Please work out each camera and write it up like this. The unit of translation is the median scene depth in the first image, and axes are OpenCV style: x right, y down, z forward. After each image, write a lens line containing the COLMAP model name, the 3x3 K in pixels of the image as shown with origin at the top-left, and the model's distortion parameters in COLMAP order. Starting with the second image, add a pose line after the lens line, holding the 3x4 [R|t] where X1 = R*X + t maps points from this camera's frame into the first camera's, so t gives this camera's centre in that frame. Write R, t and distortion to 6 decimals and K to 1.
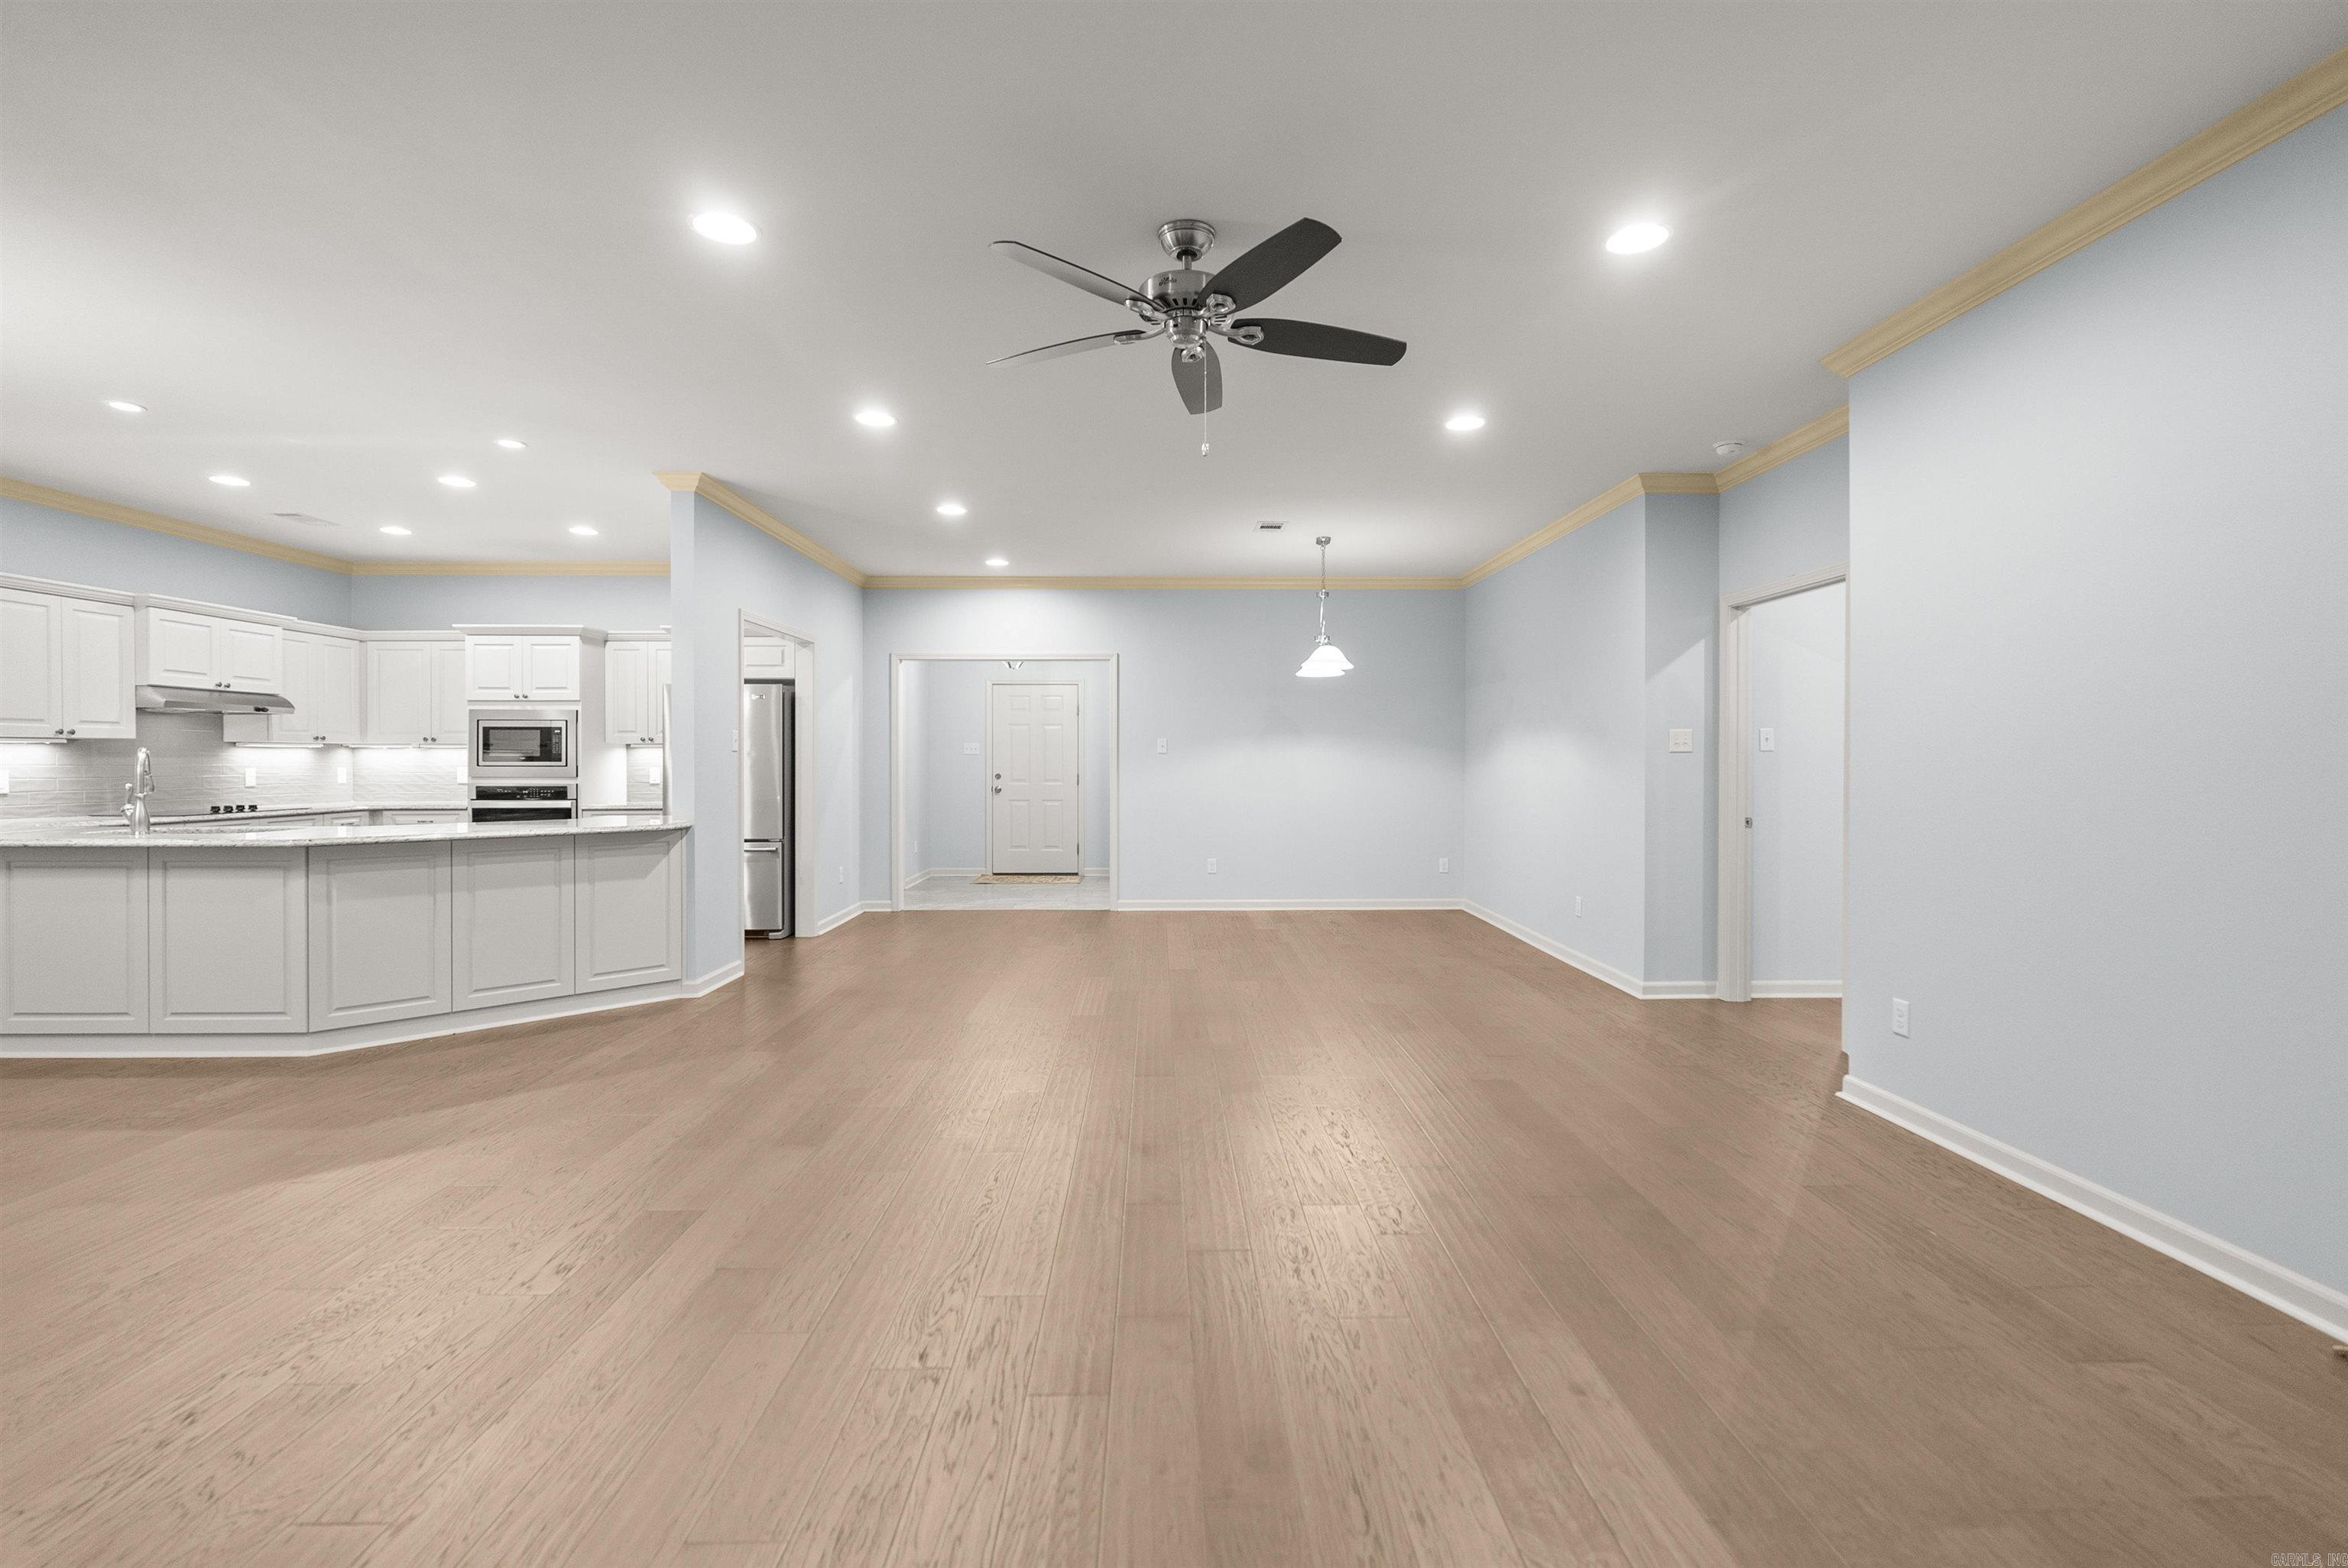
lens RADIAL K [[1059.8, 0, 1182.3], [0, 1059.8, 763.7], [0, 0, 1]] dist [-0.005628, -0.000444]
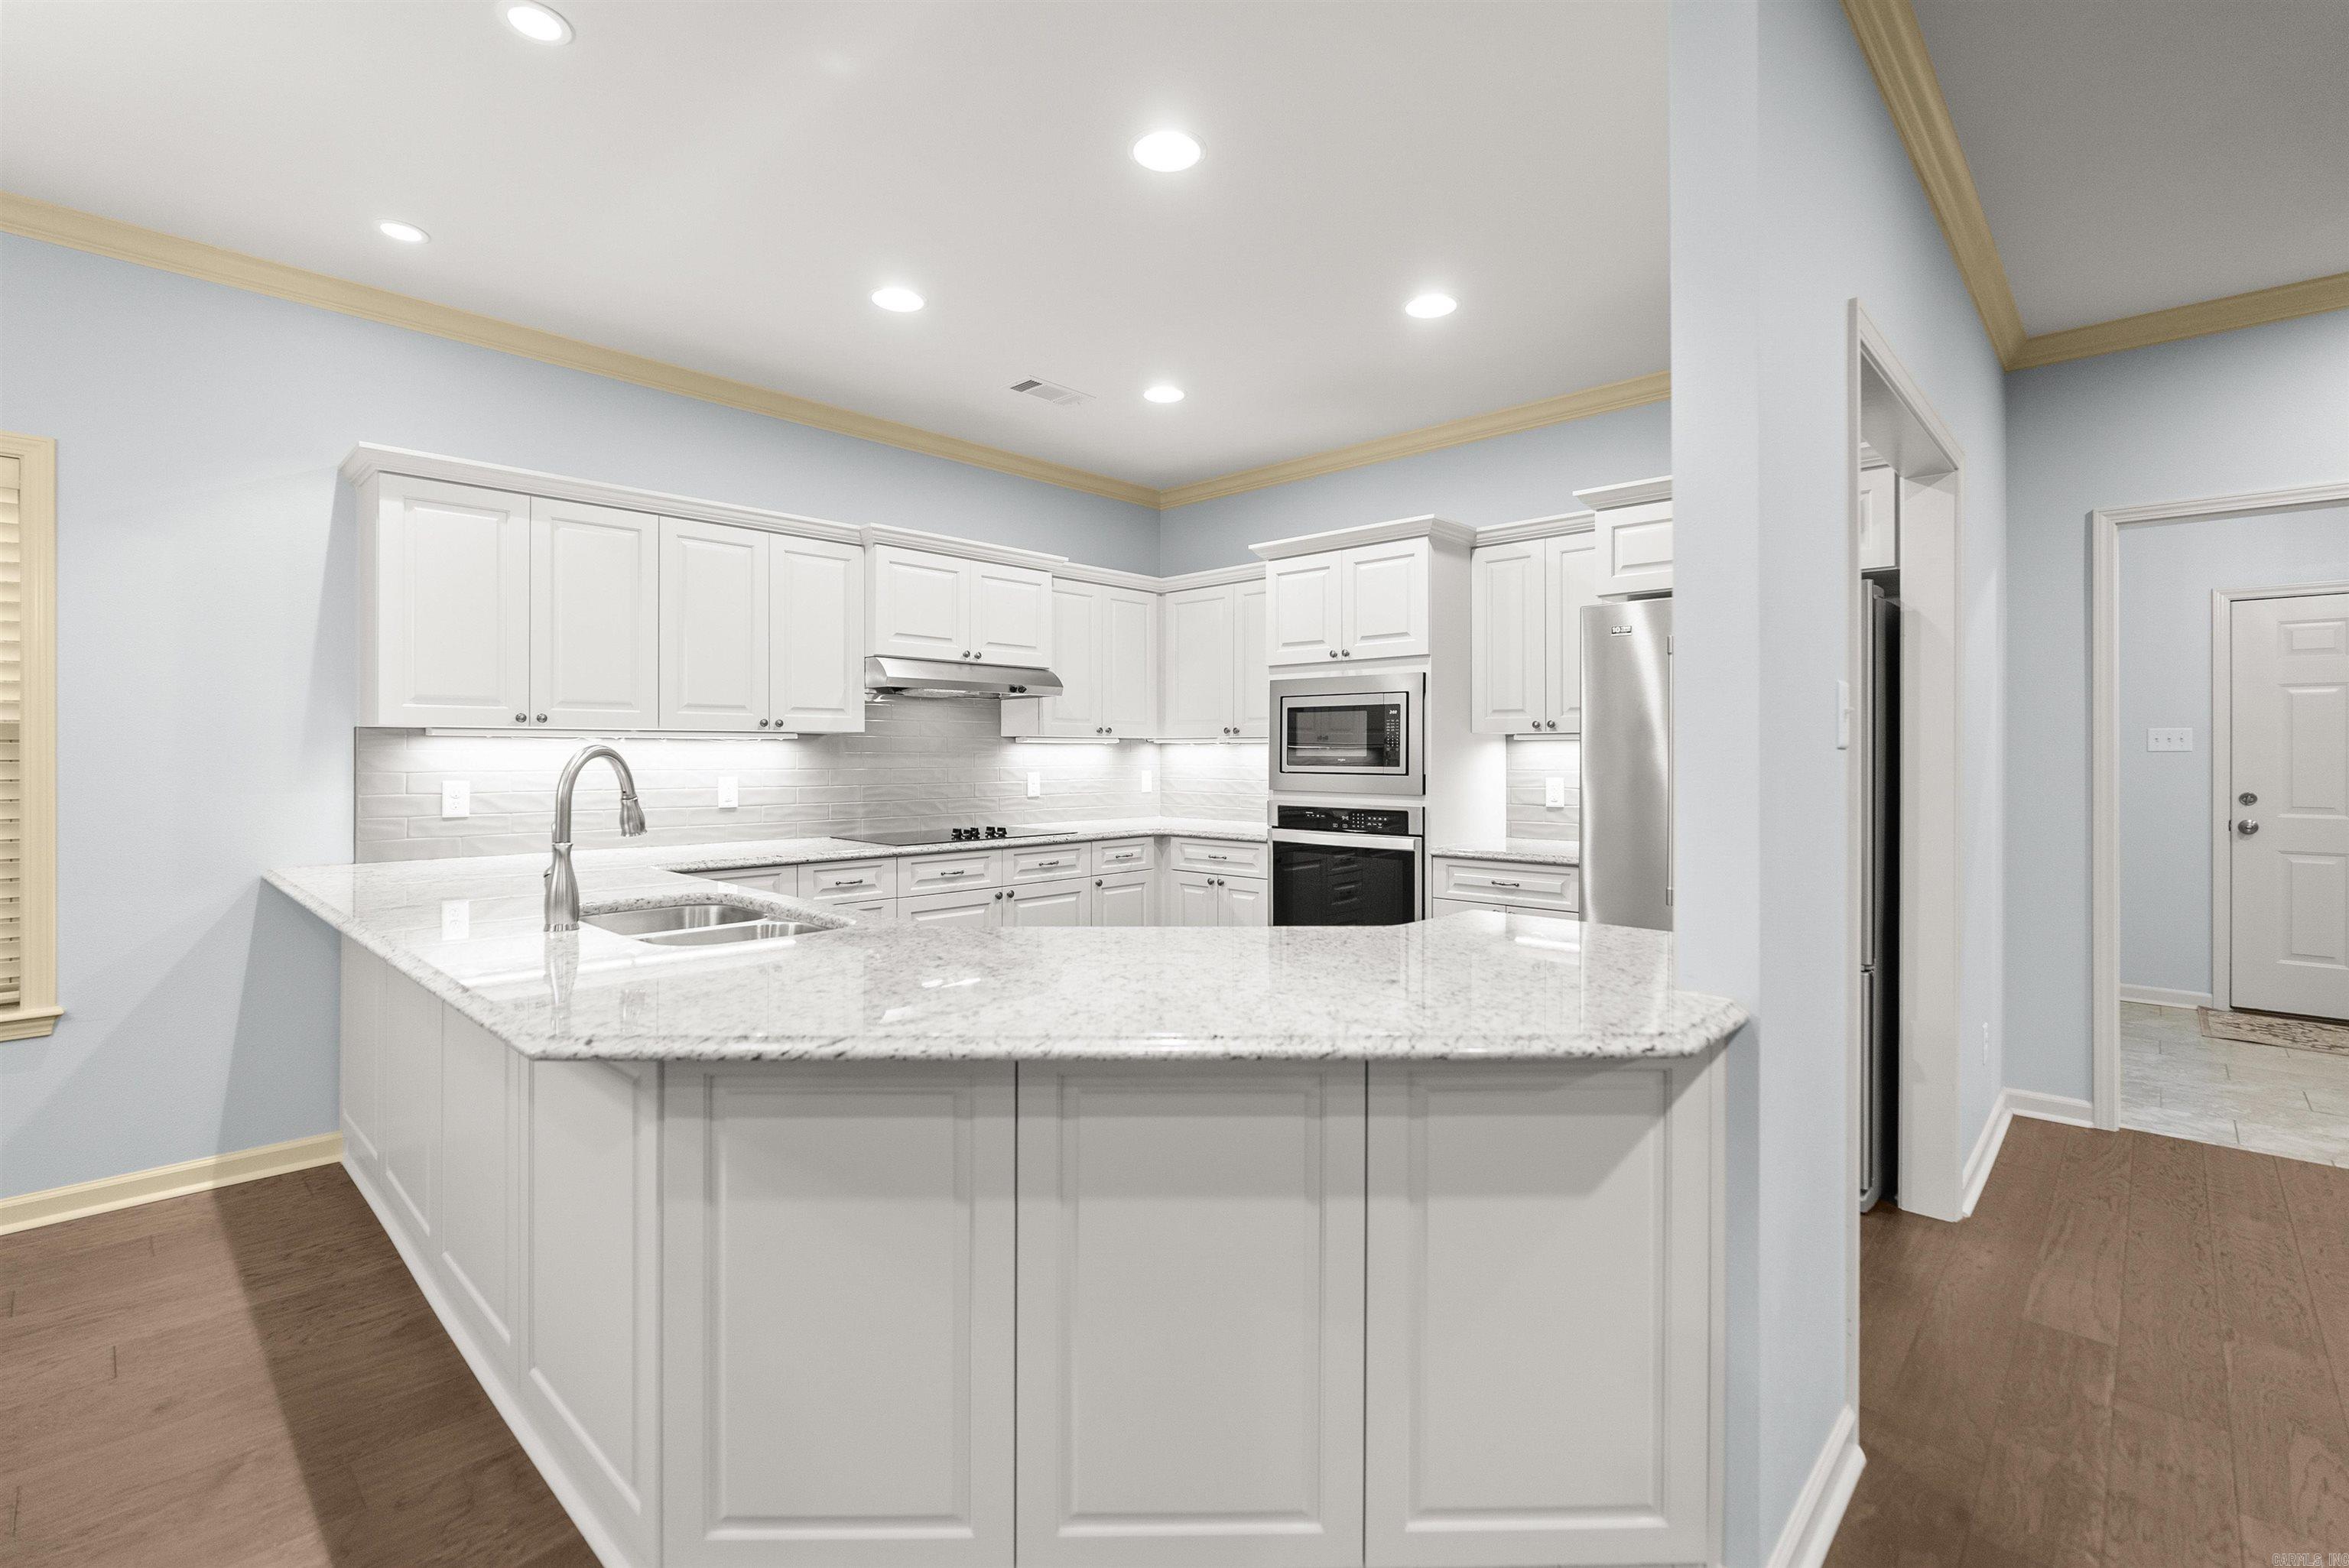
lens RADIAL K [[1060.2, 0, 1180.2], [0, 1060.2, 751.0], [0, 0, 1]] dist [-0.005628, -0.000444]
pose [[0.716386, -0.000835, -0.697704, -0.280588], [-0.003960, 0.999978, -0.005263, -0.006744], [0.697693, 0.006534, 0.716367, 0.520307]]
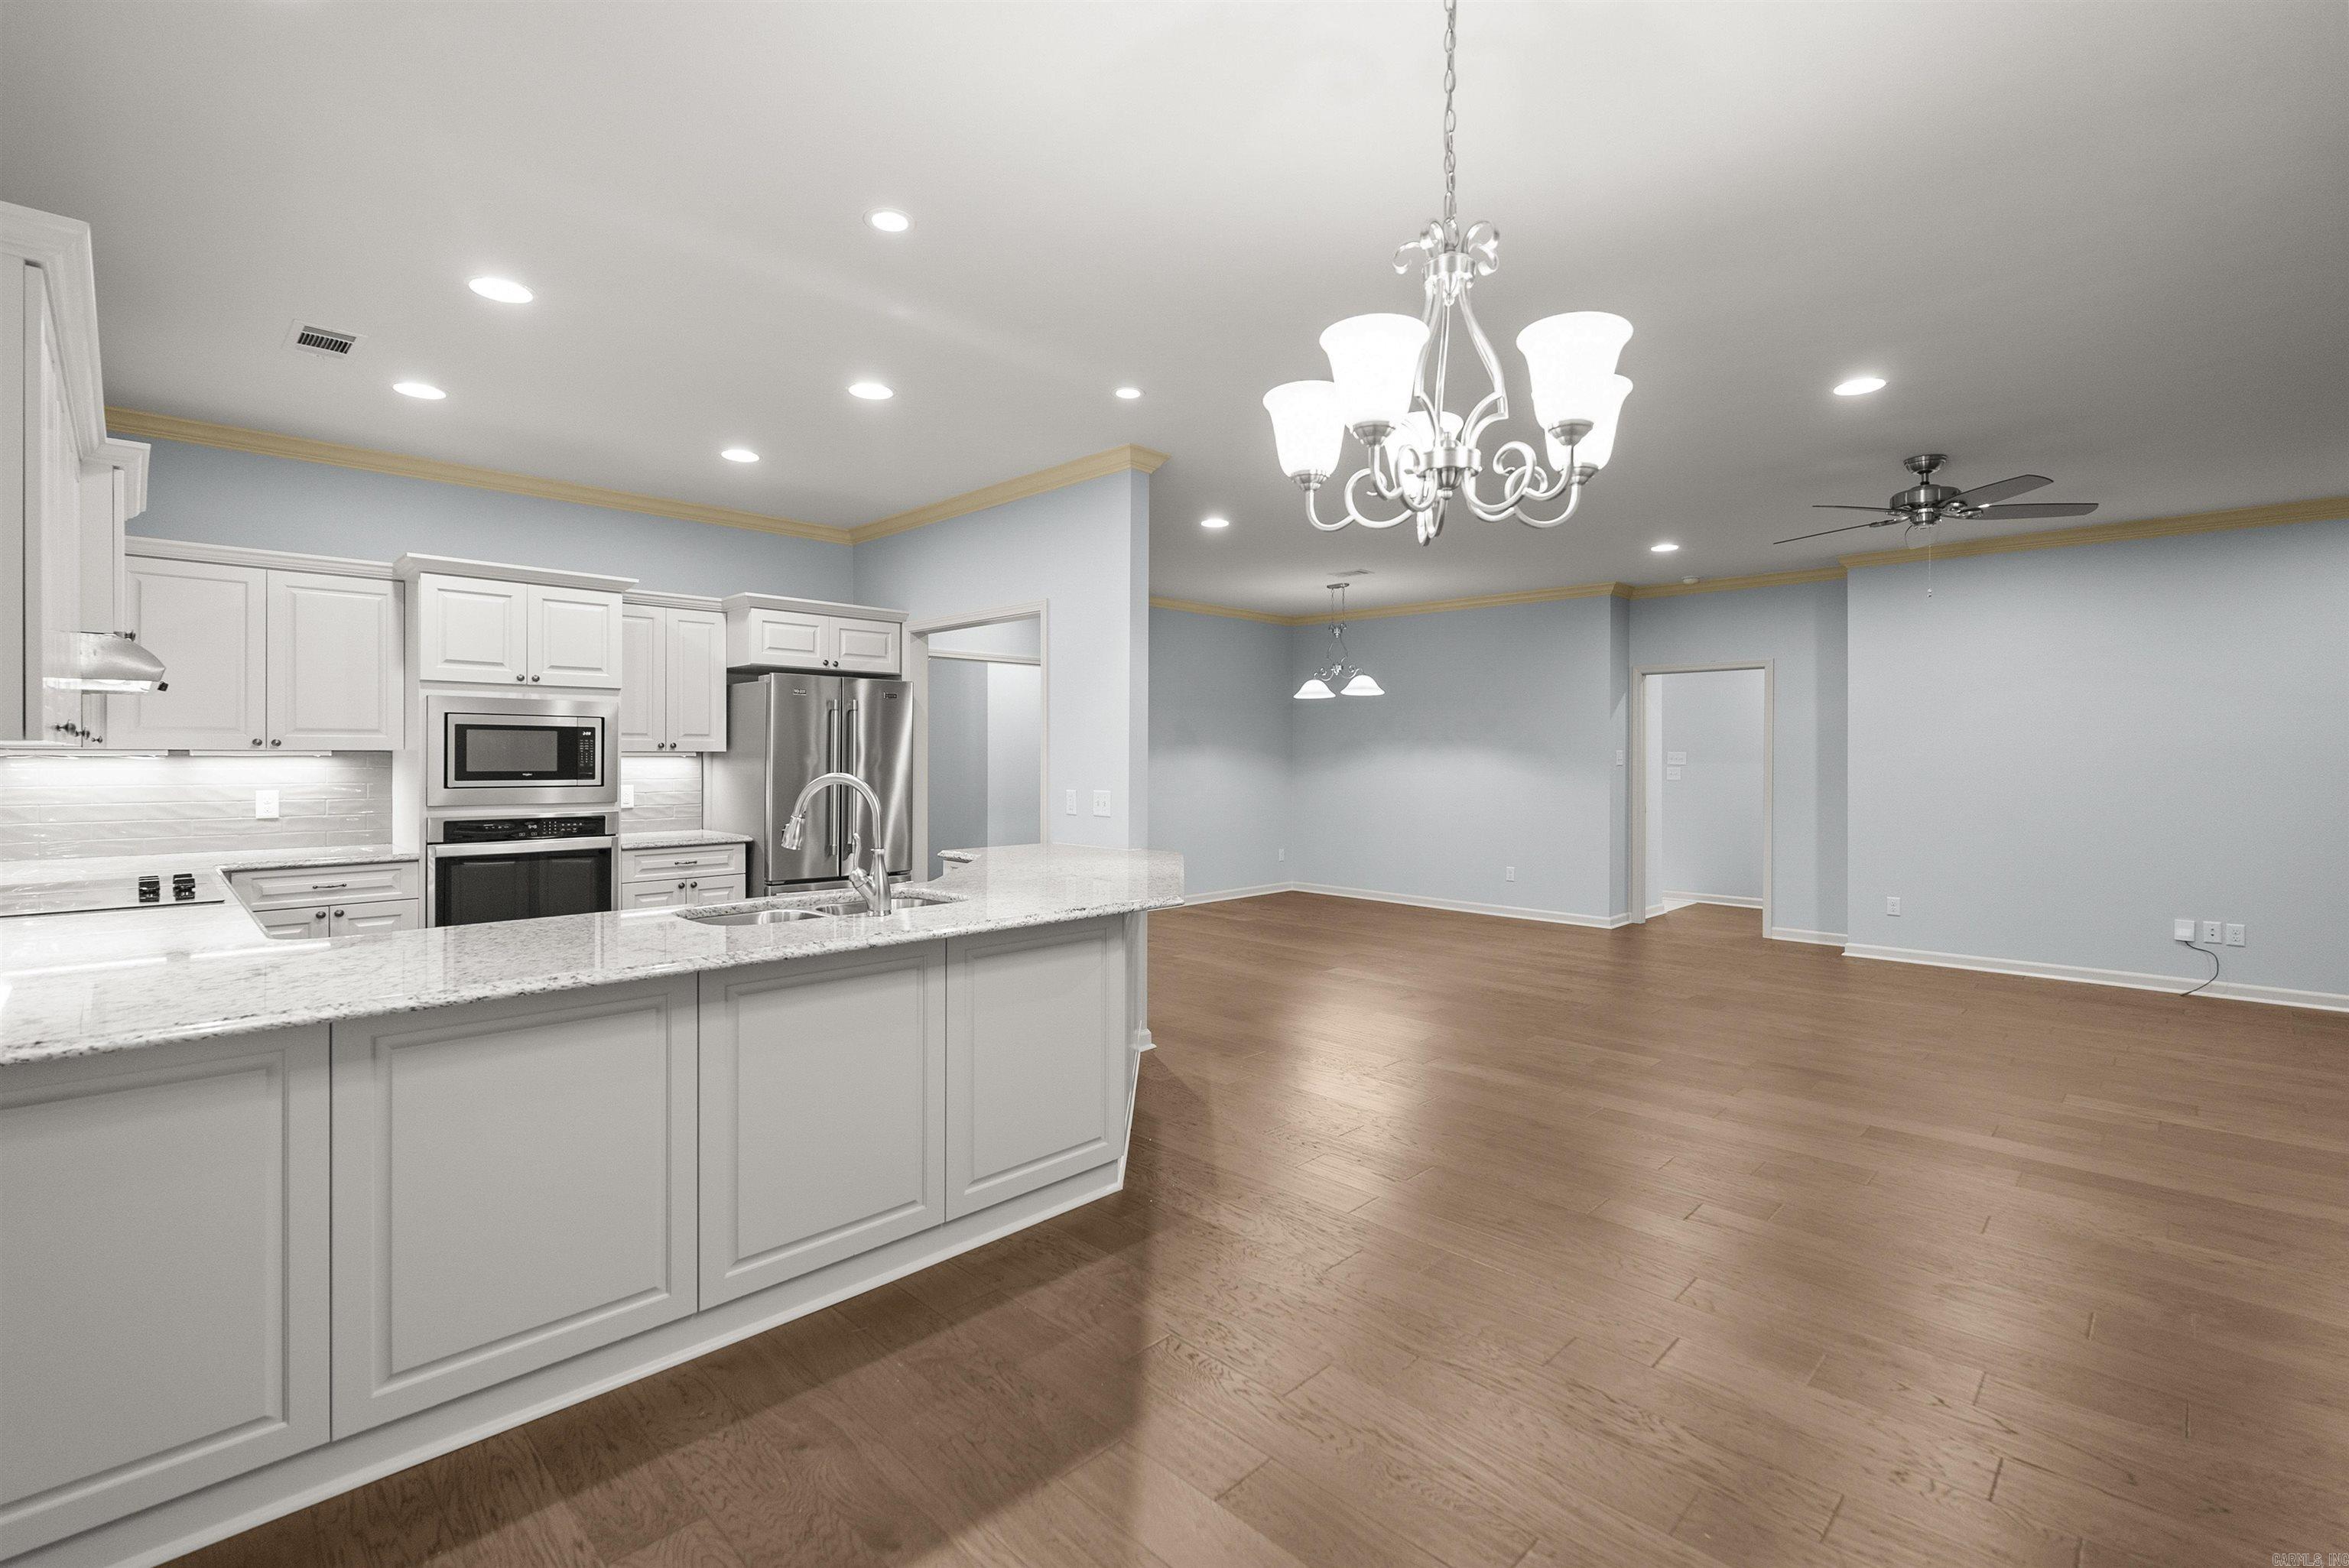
lens RADIAL K [[1060.2, 0, 1179.0], [0, 1060.2, 763.7], [0, 0, 1]] dist [-0.005628, -0.000444]
pose [[0.713853, -0.002805, 0.700290, -0.793387], [-0.000554, 0.999989, 0.004571, -0.014975], [-0.700296, -0.003651, 0.713843, 0.263509]]
